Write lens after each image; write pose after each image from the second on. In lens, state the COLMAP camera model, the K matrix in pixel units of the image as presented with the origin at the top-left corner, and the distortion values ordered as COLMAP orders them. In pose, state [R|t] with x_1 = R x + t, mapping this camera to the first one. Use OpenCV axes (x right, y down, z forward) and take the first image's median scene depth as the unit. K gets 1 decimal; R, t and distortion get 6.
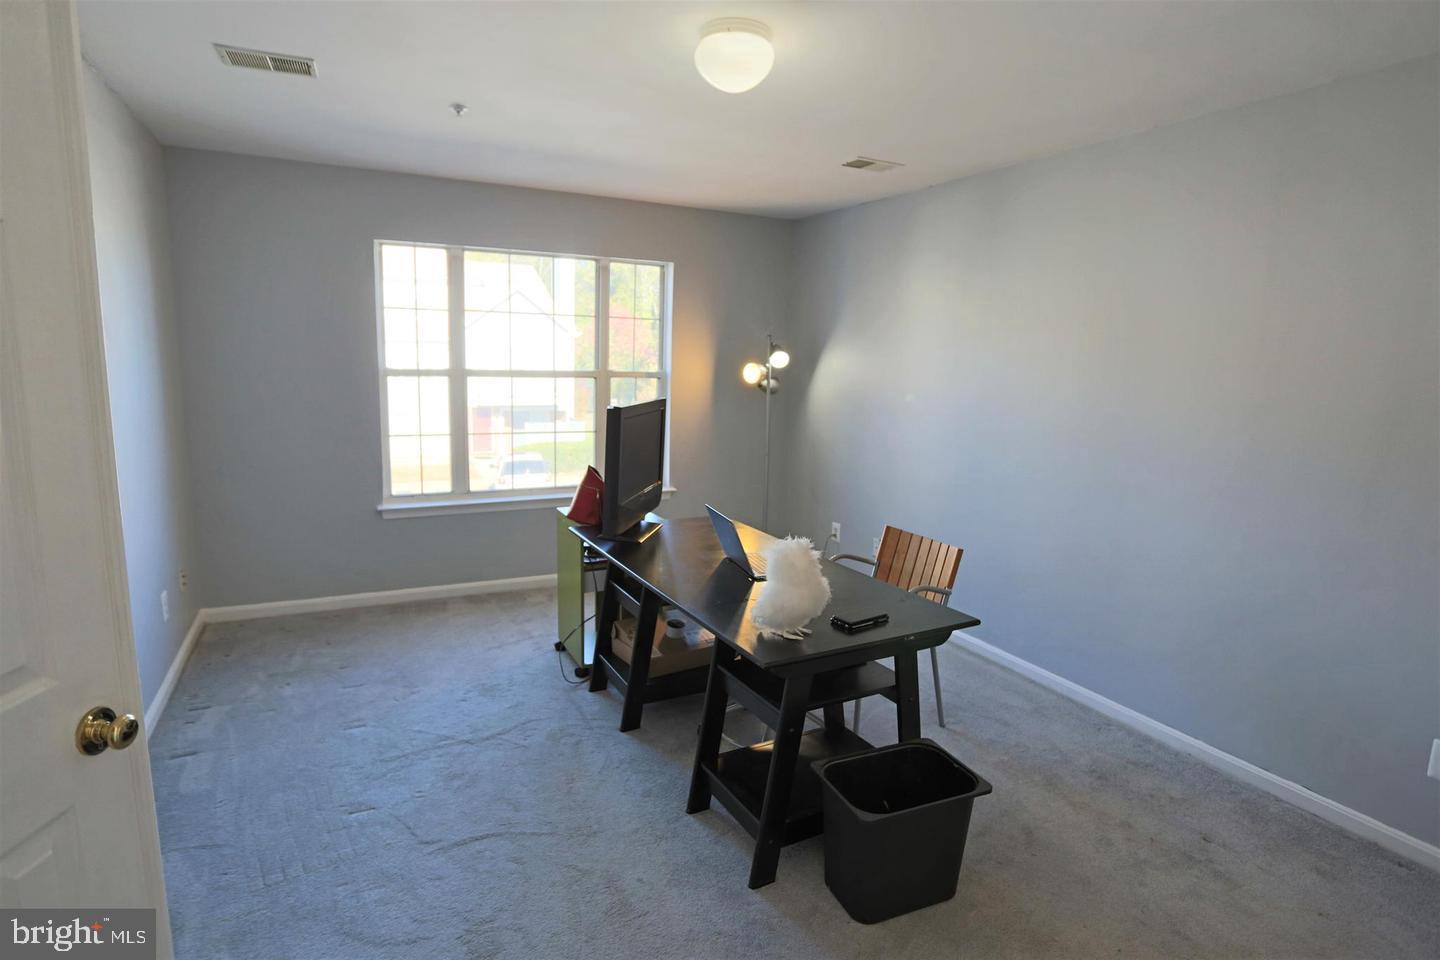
lens RADIAL K [[704.2, 0, 720.0], [0, 704.2, 480.0], [0, 0, 1]] dist [-0.080010, 0.035759]
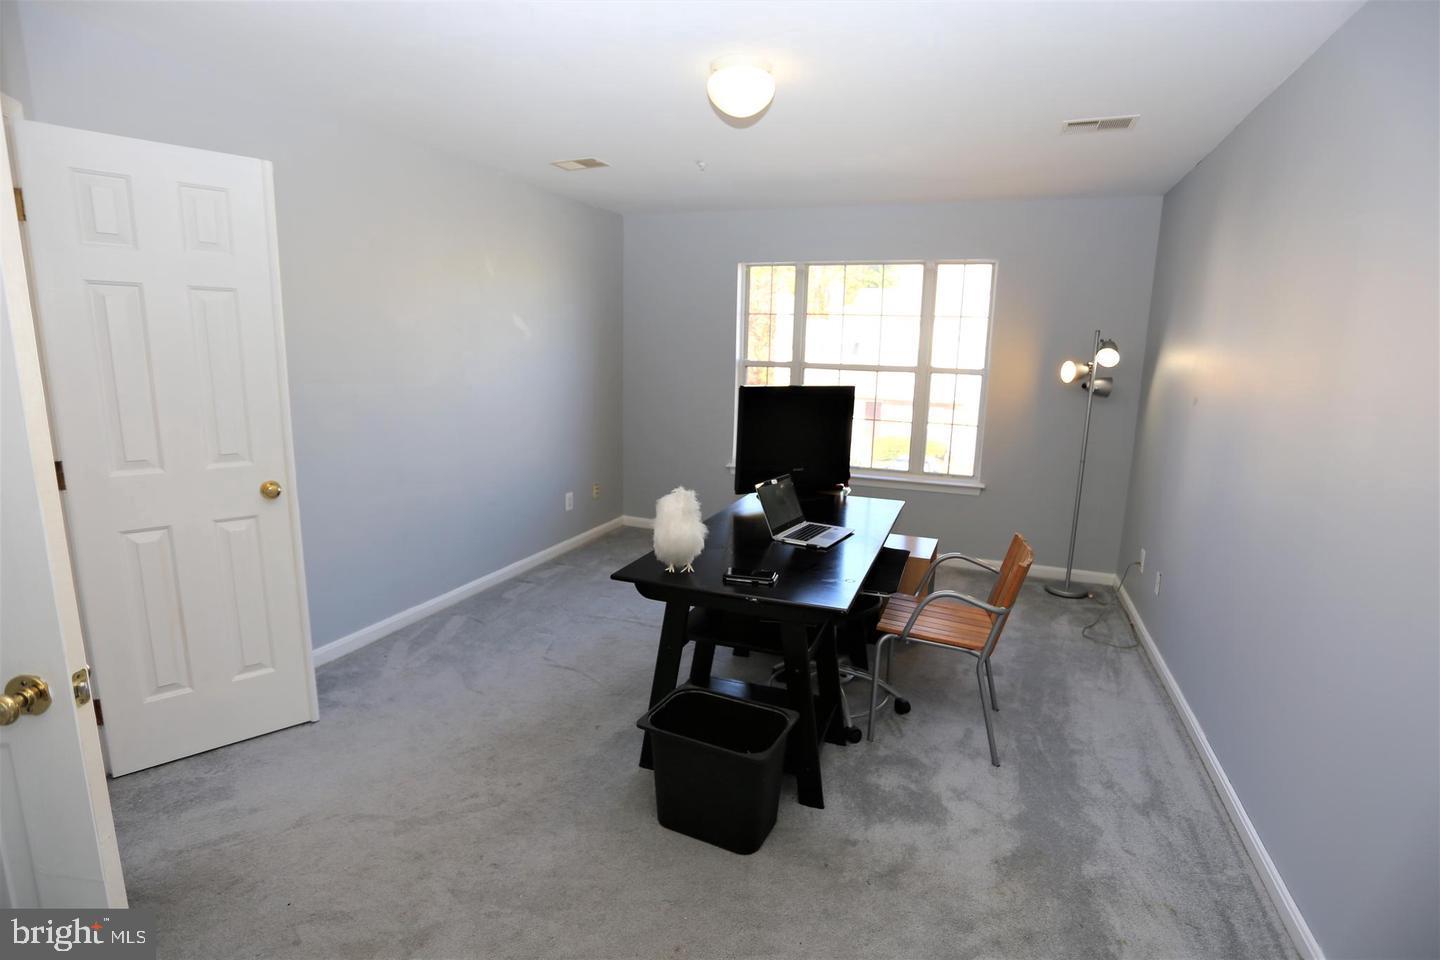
lens RADIAL K [[609.7, 0, 720.0], [0, 609.7, 480.0], [0, 0, 1]] dist [-0.100771, 0.000019]
pose [[0.672723, 0.137023, -0.727096, 0.310498], [-0.119224, 0.989935, 0.076248, -0.015026], [0.730225, 0.035393, 0.682289, 0.144677]]
